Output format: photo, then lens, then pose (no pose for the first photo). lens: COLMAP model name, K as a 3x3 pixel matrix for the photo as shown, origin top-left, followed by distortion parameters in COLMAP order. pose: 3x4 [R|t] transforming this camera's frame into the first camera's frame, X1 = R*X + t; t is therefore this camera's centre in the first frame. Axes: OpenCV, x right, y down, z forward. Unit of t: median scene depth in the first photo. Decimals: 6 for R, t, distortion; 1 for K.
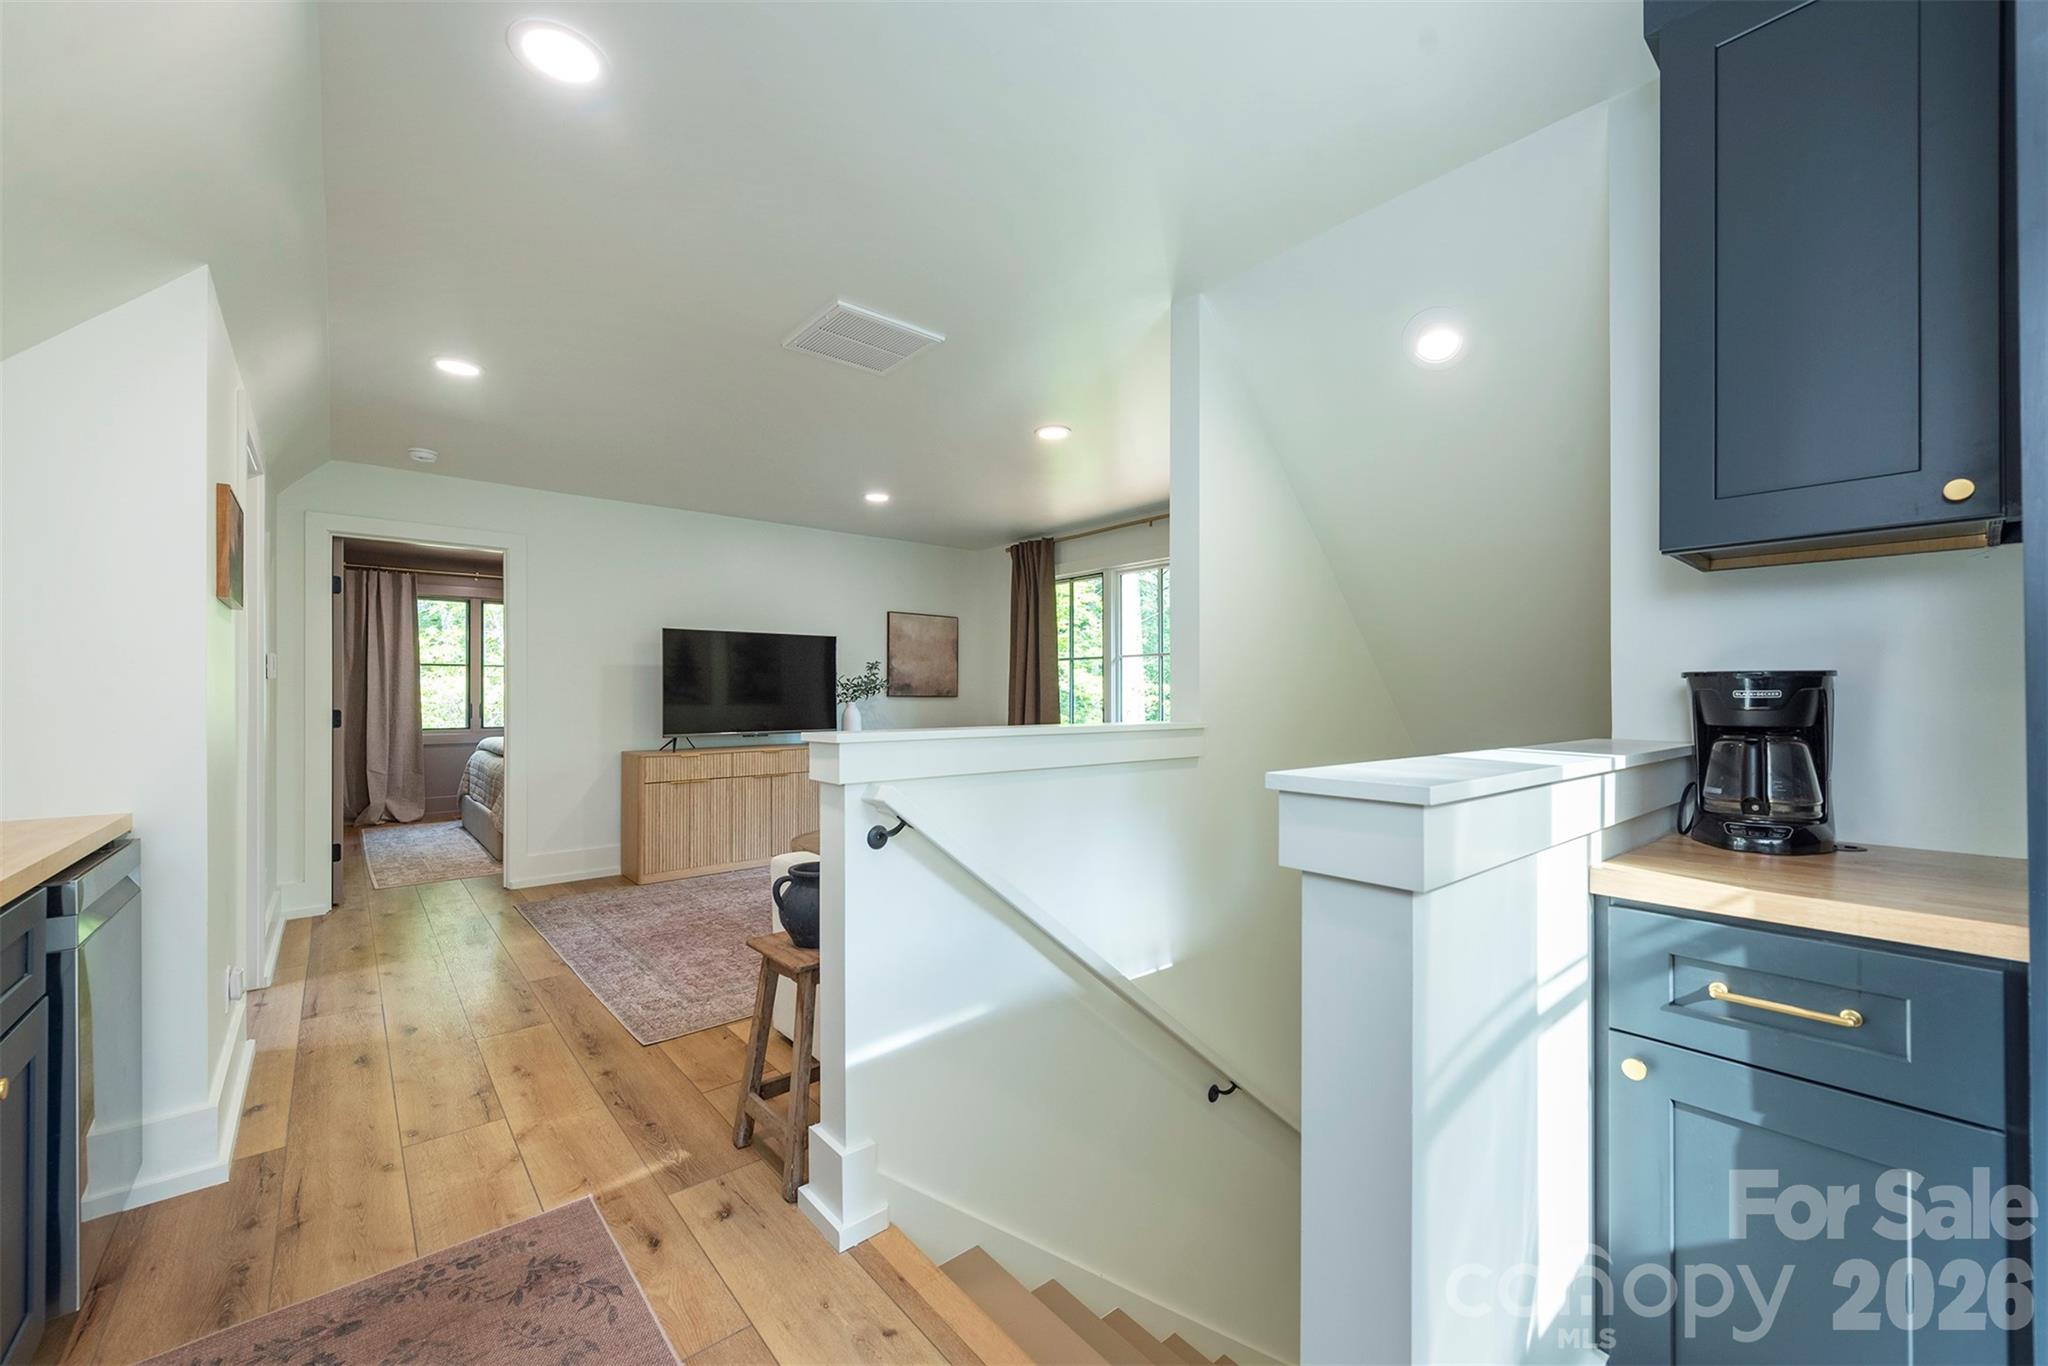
lens RADIAL K [[809.1, 0, 1035.0], [0, 809.1, 695.1], [0, 0, 1]] dist [0.002277, 0.000022]
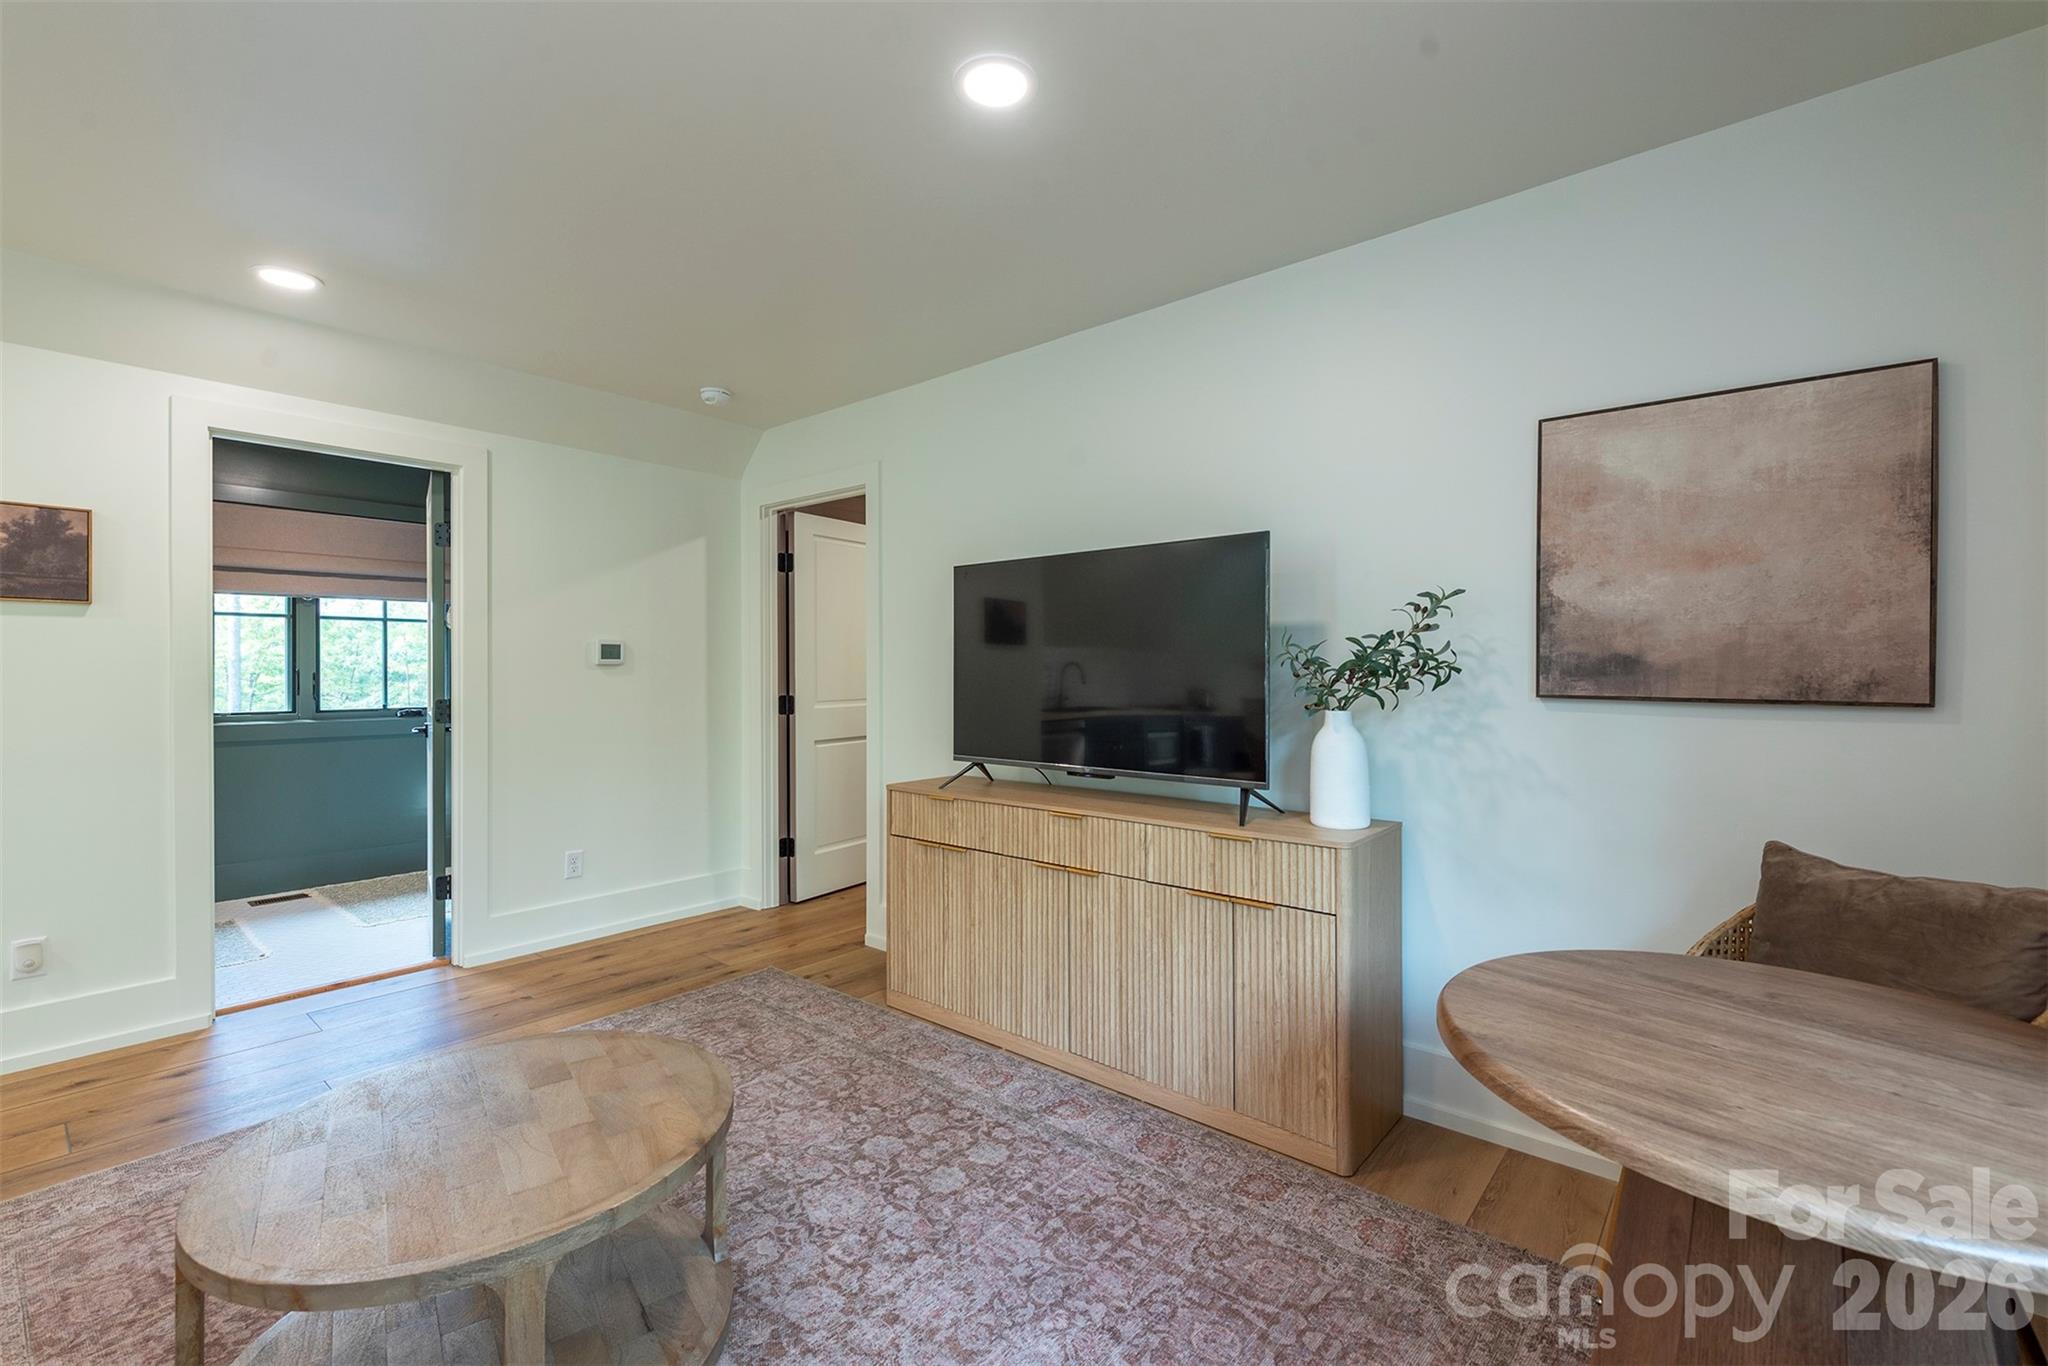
lens RADIAL K [[874.4, 0, 1010.4], [0, 874.4, 671.3], [0, 0, 1]] dist [0.003202, -0.000444]
pose [[0.139246, 0.003718, -0.990251, 0.132707], [-0.001453, 0.999993, 0.003550, -0.009847], [0.990257, 0.000945, 0.139251, 0.833378]]
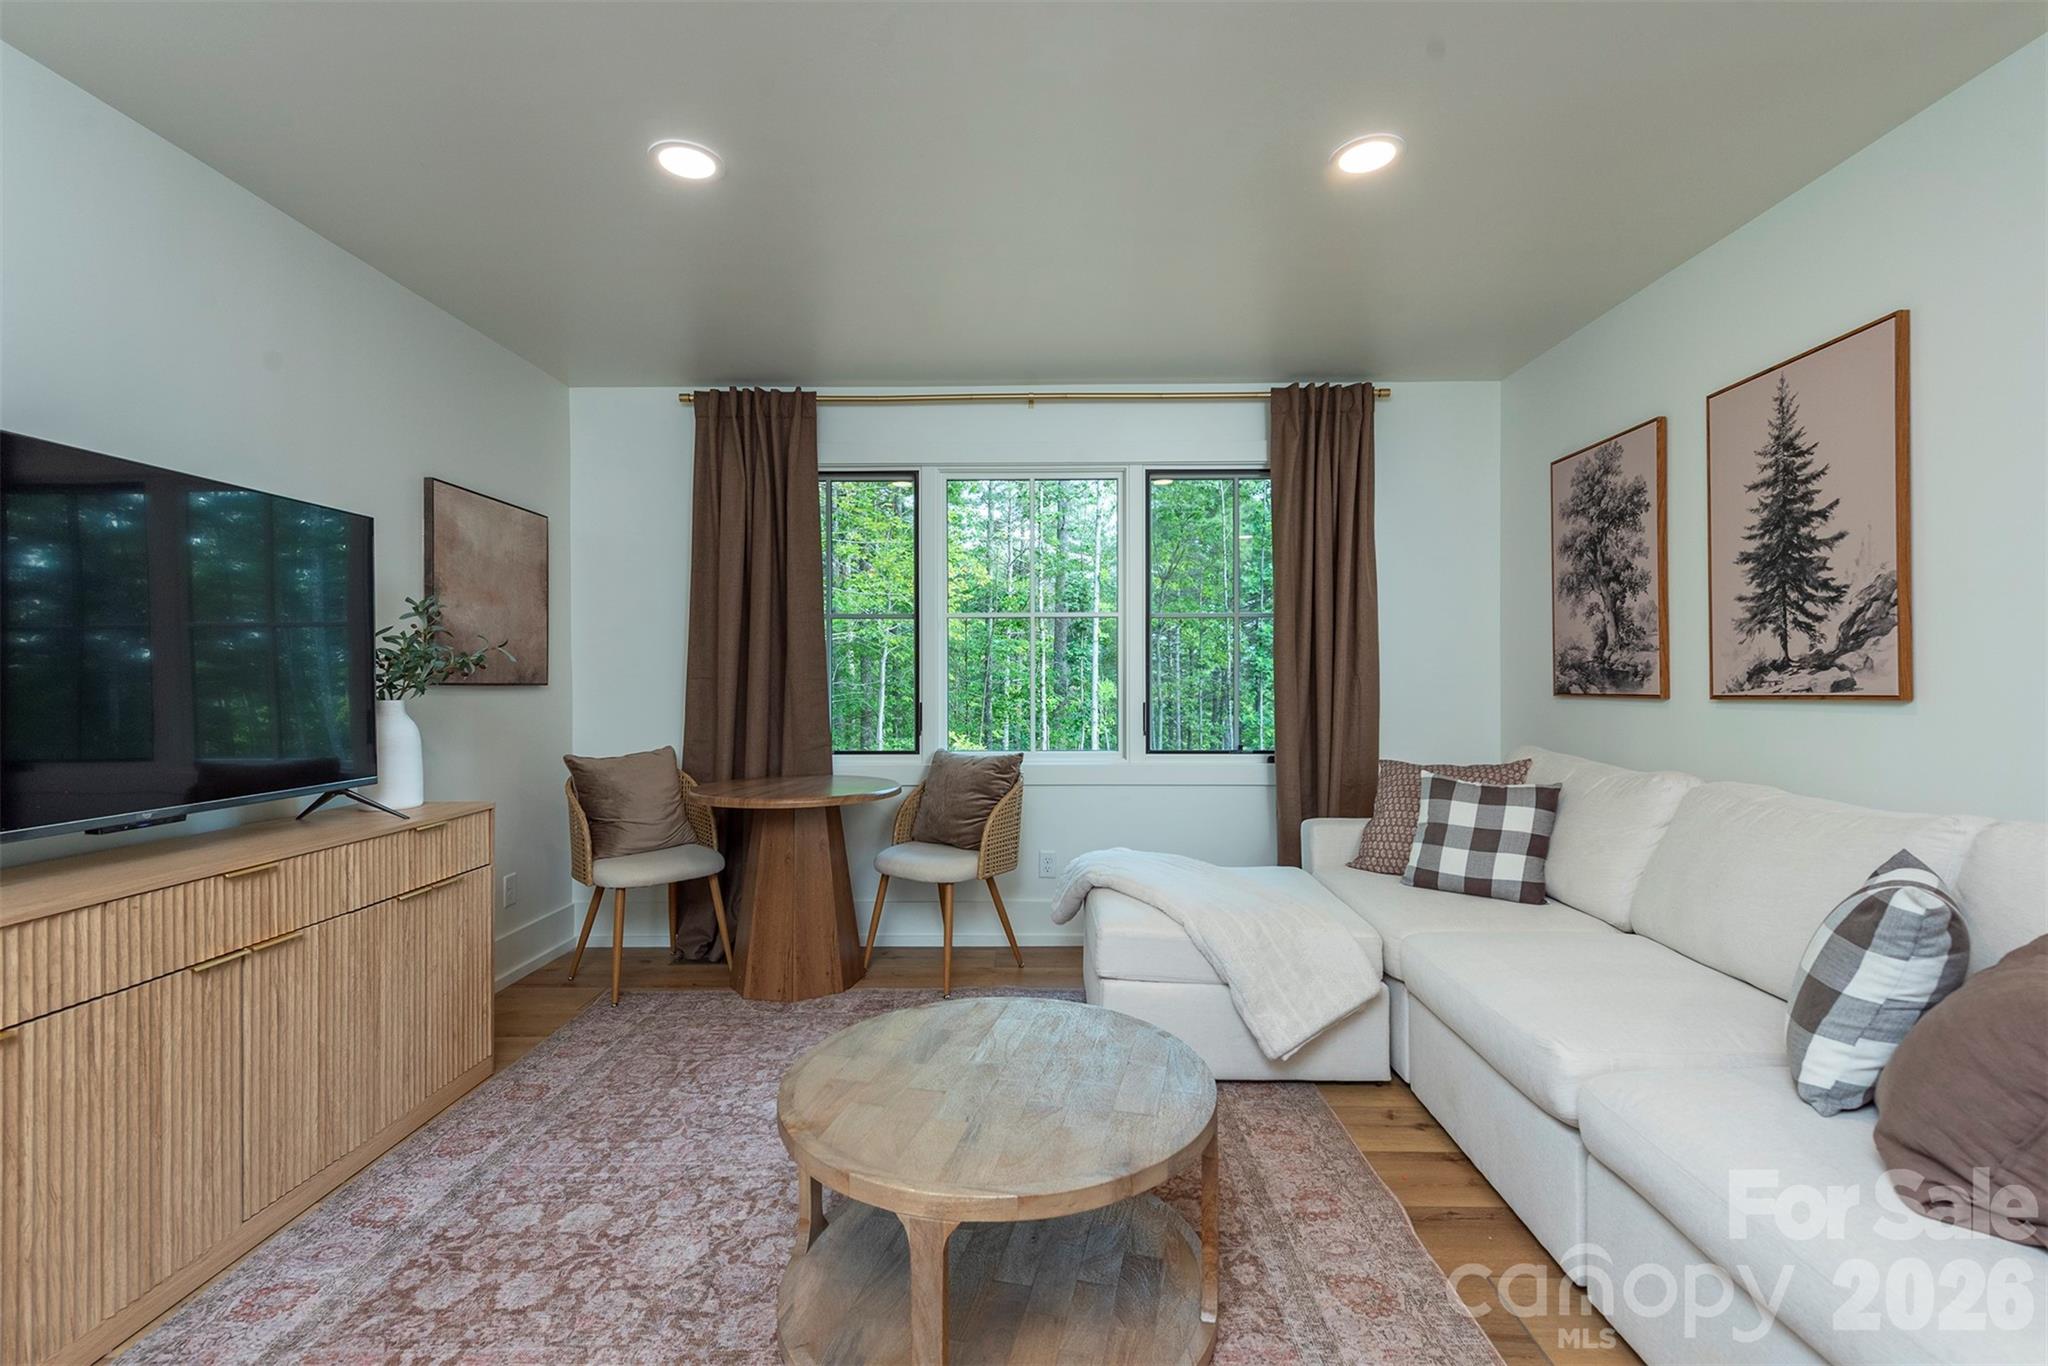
lens RADIAL K [[893.6, 0, 1034.9], [0, 893.6, 679.3], [0, 0, 1]] dist [0.008174, -0.000824]
pose [[0.662569, -0.002147, 0.748998, -0.351787], [0.004192, 0.999991, -0.000842, 0.000580], [-0.748990, 0.003698, 0.662571, 0.518859]]
